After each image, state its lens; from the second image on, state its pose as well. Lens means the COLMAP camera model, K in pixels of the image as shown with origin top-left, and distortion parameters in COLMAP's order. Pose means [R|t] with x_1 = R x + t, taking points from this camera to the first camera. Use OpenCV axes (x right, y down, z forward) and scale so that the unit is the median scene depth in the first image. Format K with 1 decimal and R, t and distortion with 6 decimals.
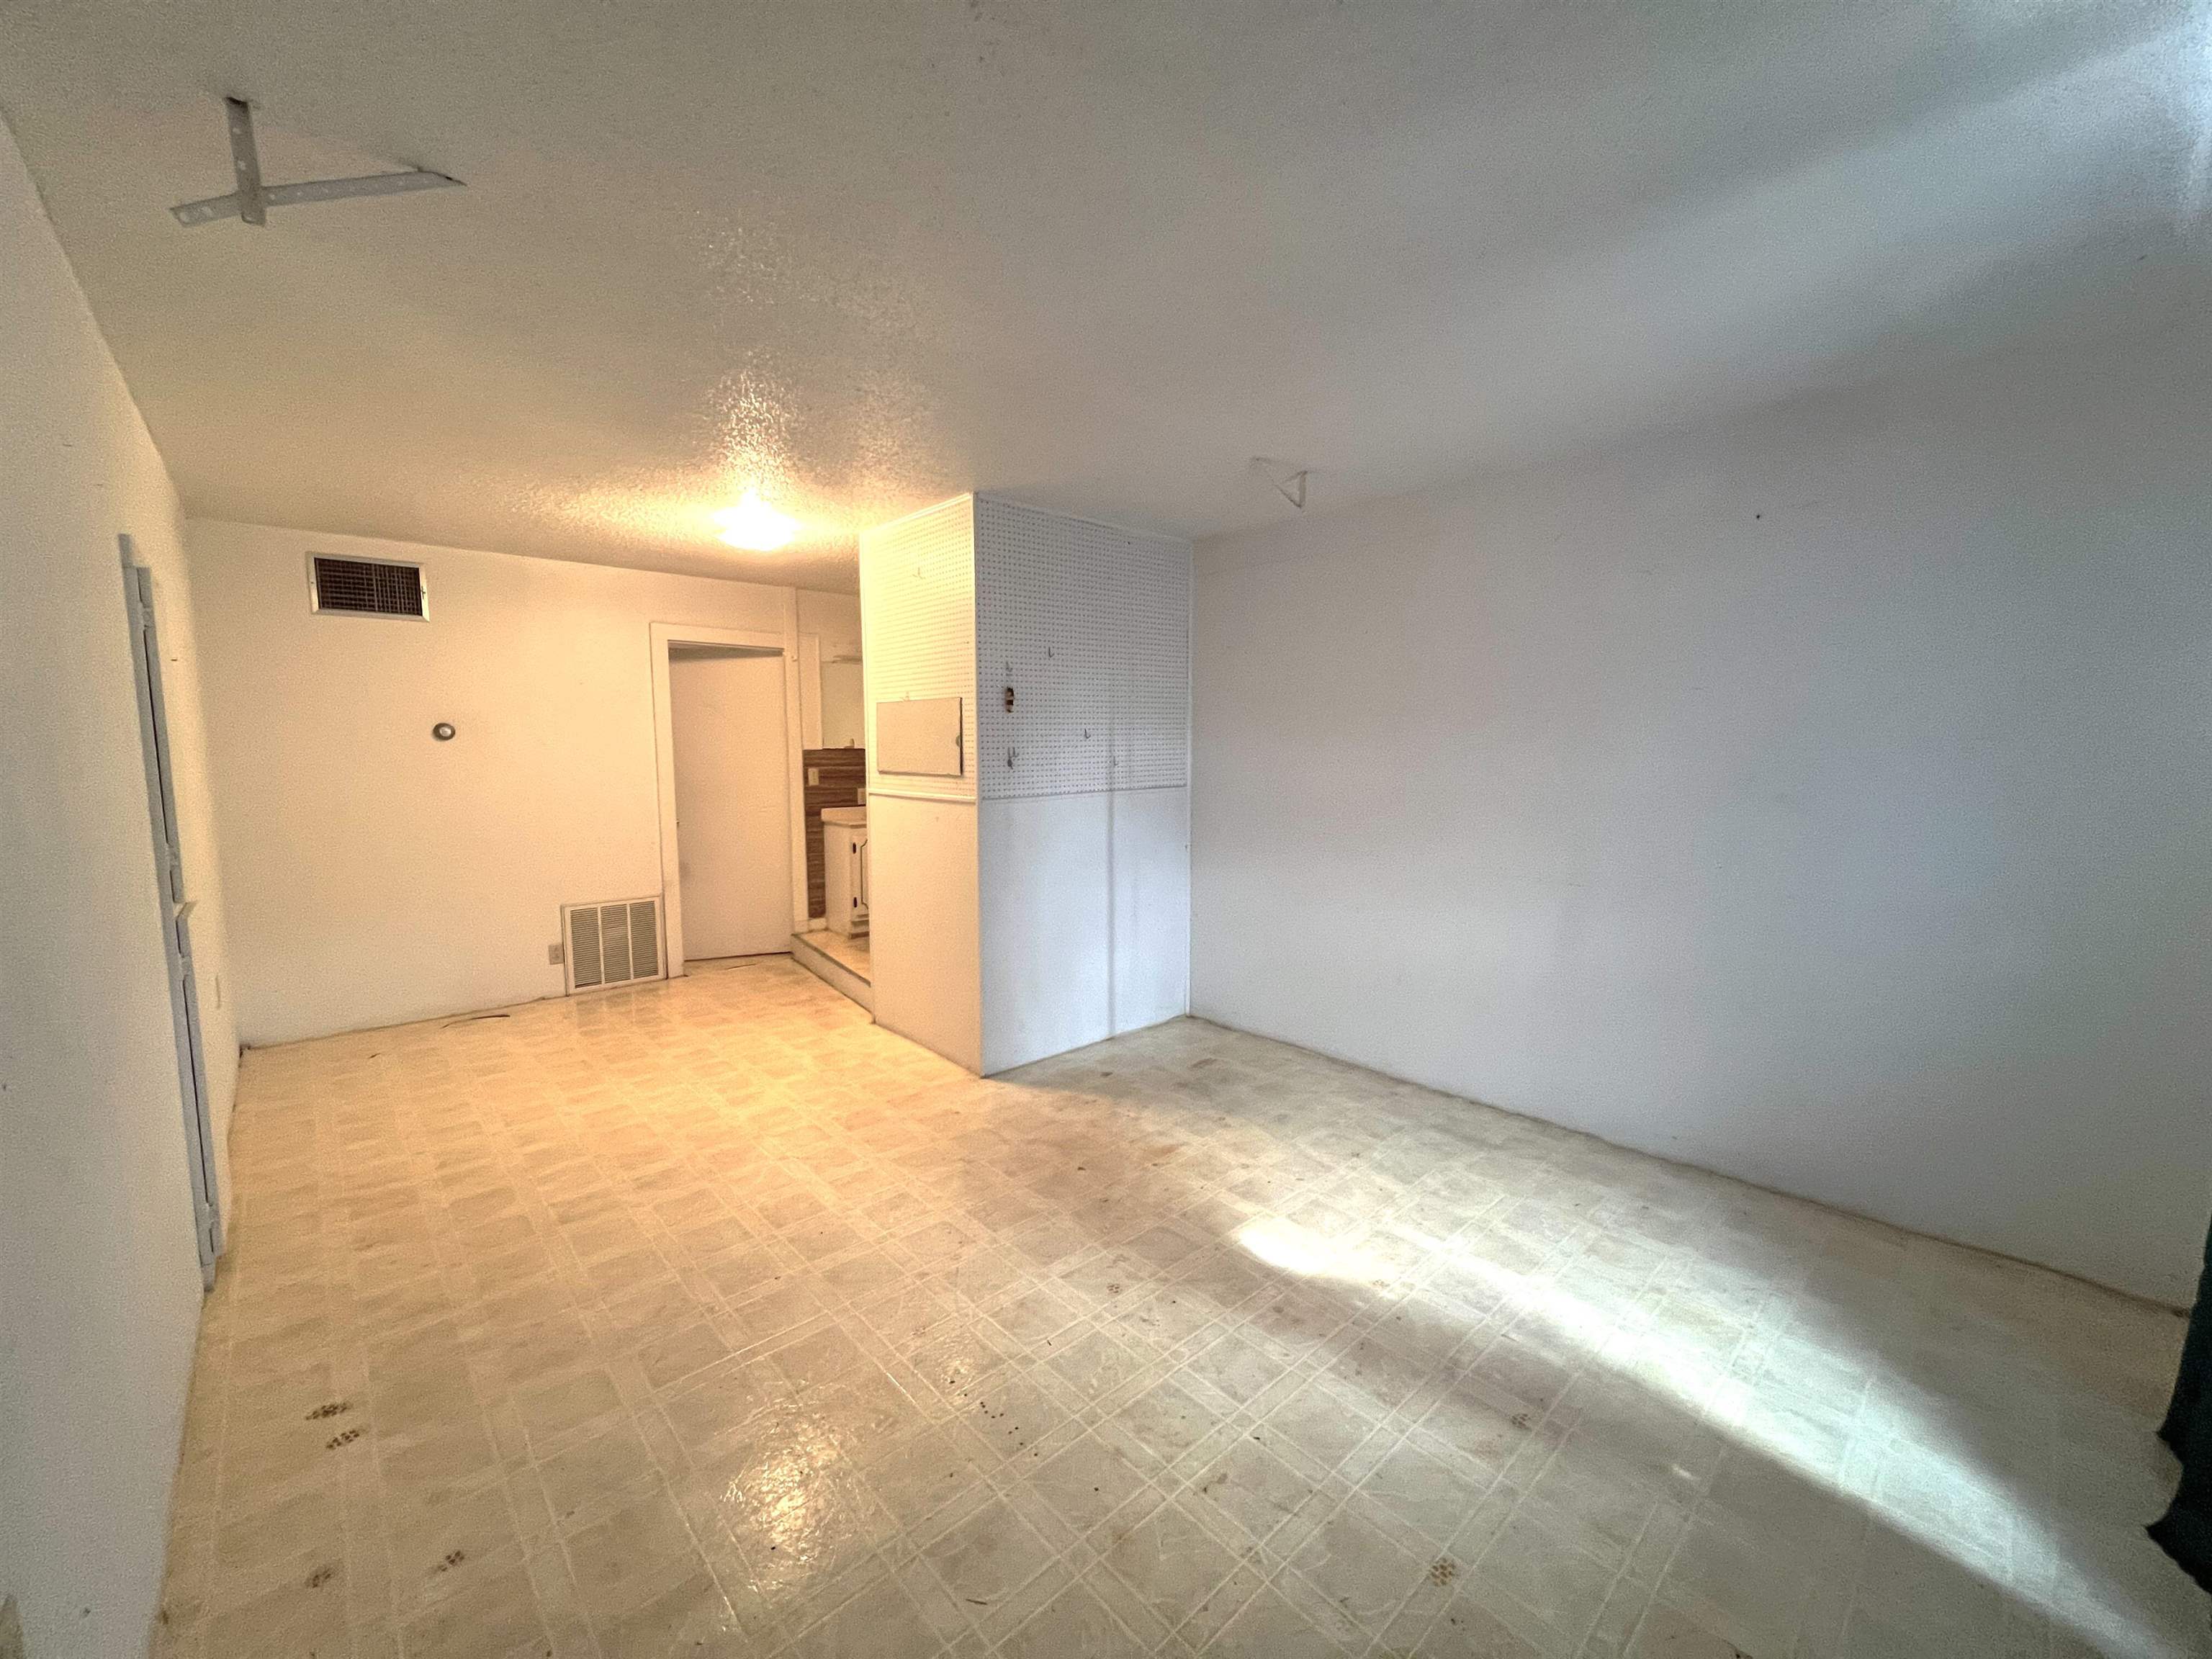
lens RADIAL K [[884.3, 0, 1106.8], [0, 884.3, 829.4], [0, 0, 1]] dist [-0.000996, 0.000077]
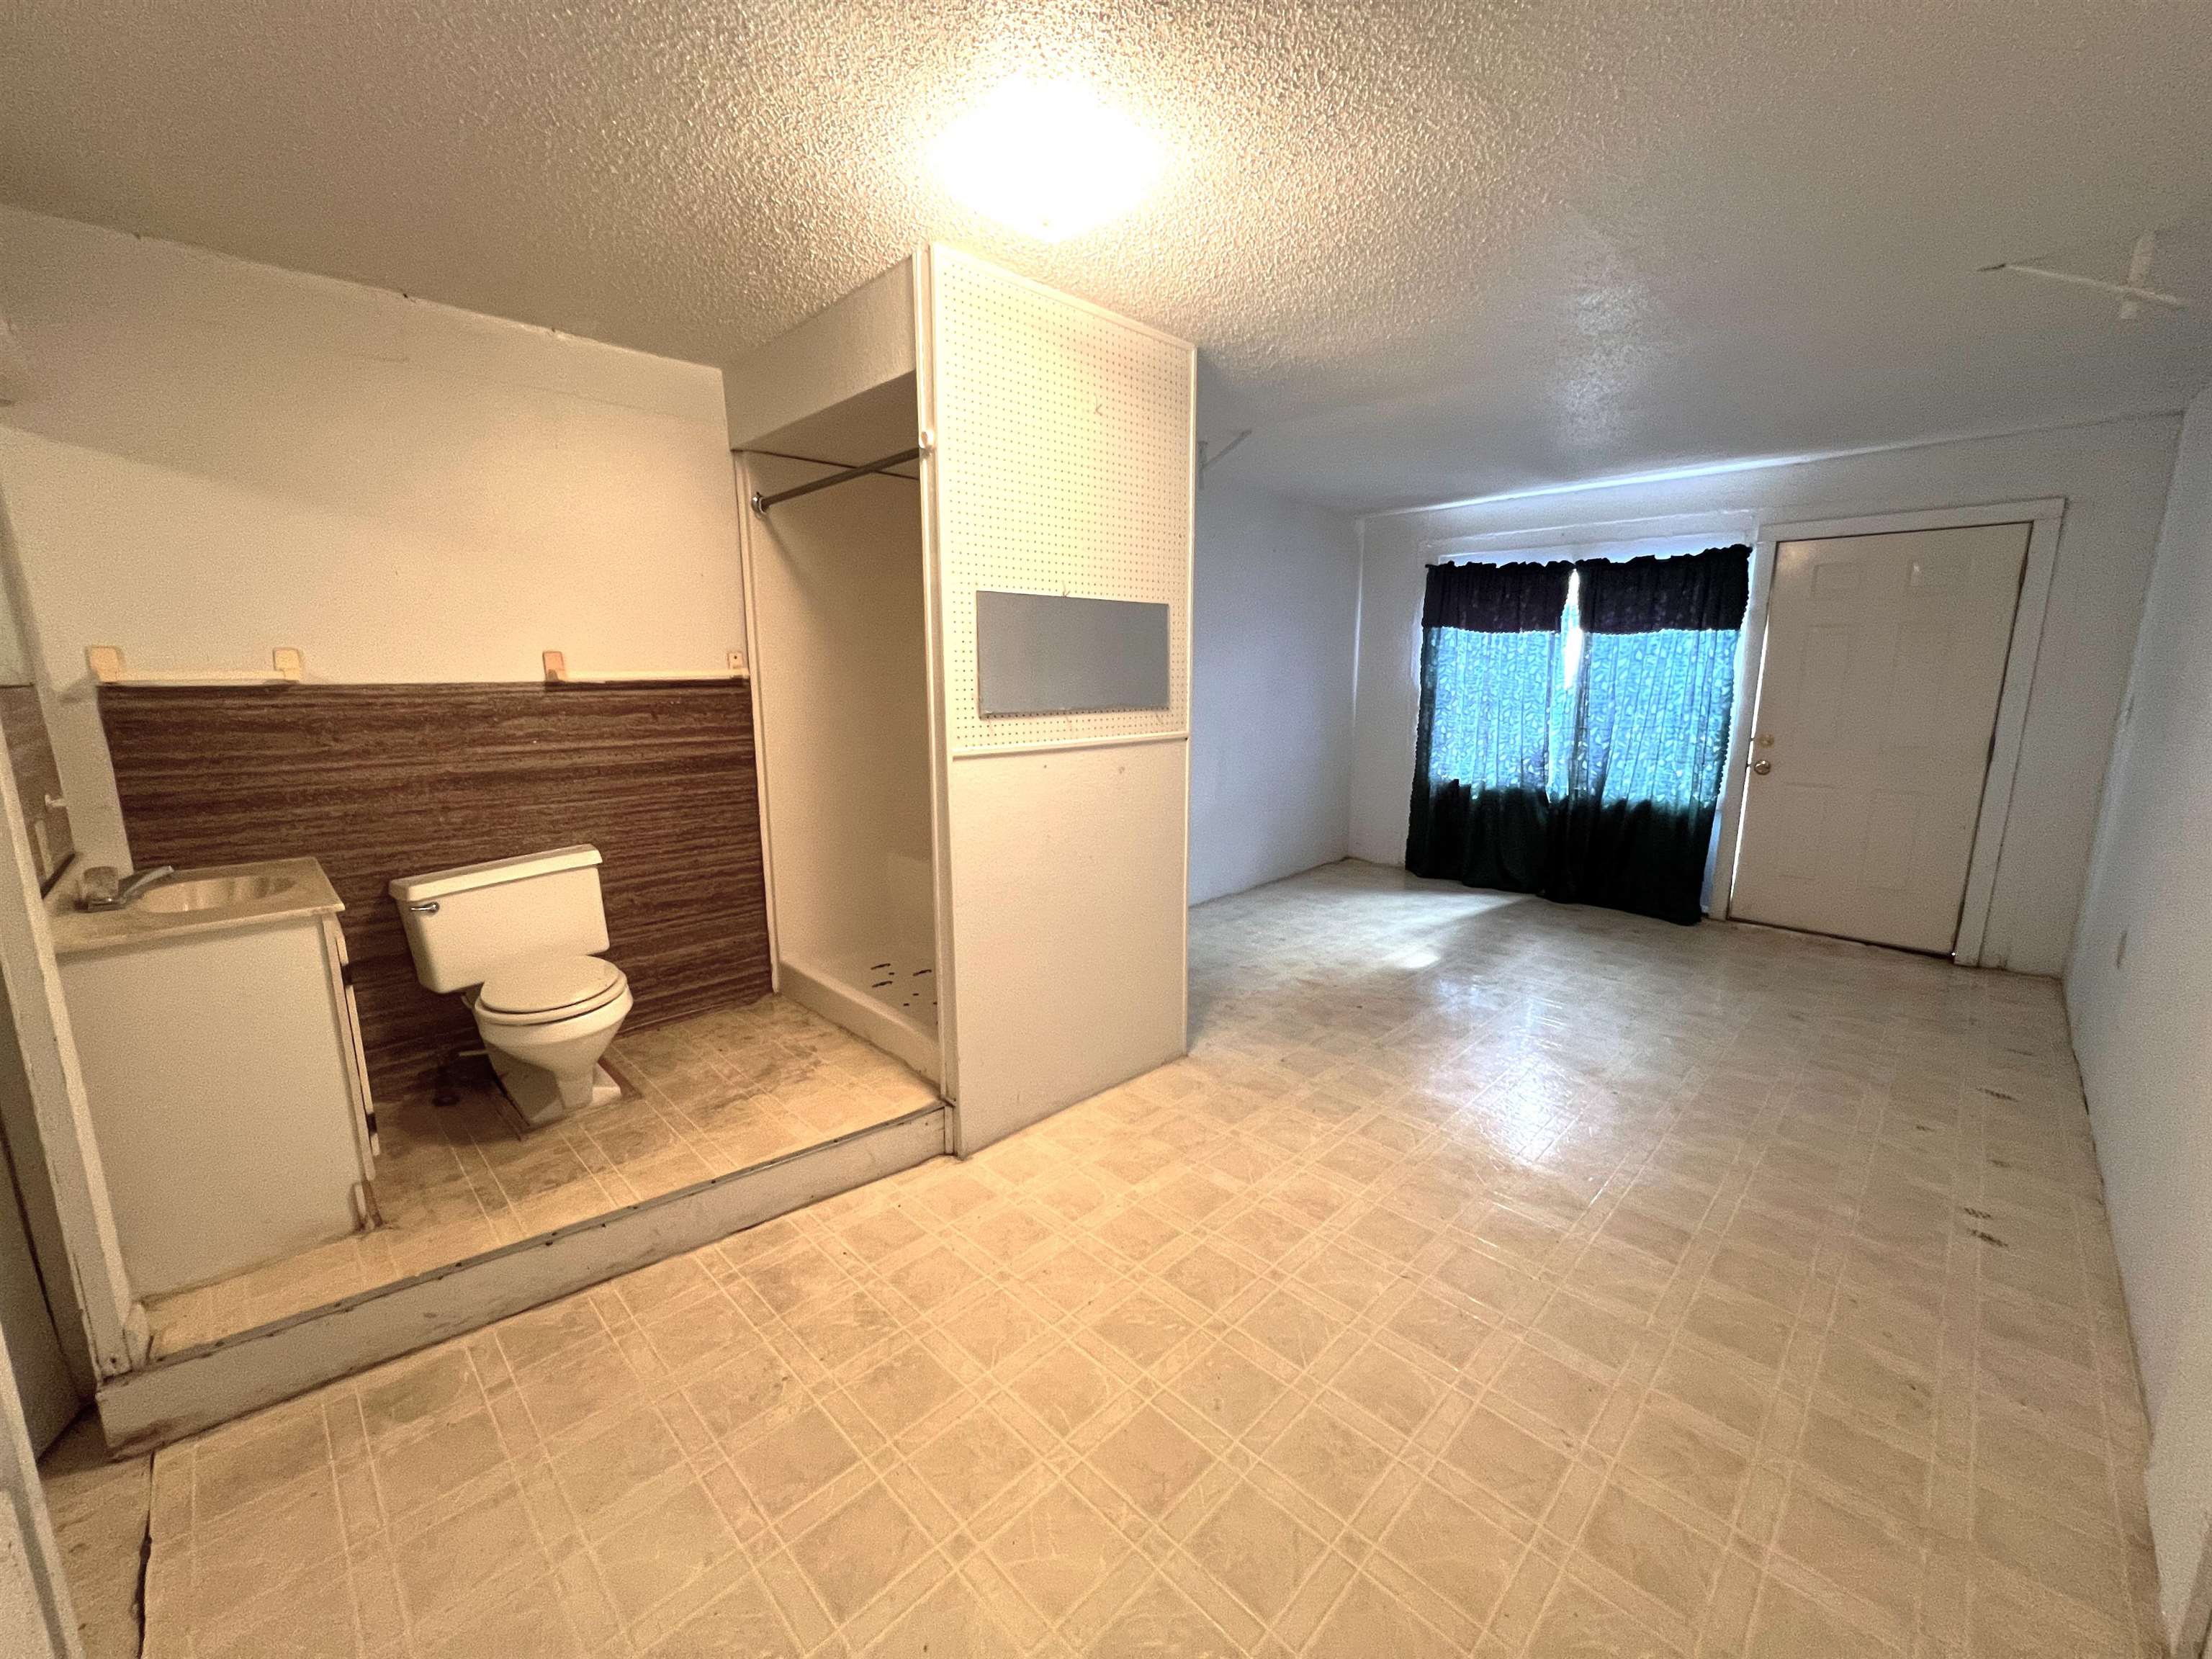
lens RADIAL K [[884.3, 0, 1106.8], [0, 884.3, 829.4], [0, 0, 1]] dist [-0.000996, 0.000077]
pose [[-0.044806, -0.180124, 0.982623, -1.177949], [0.101492, 0.977701, 0.183850, -0.127257], [-0.993827, 0.107966, -0.025526, 1.334940]]
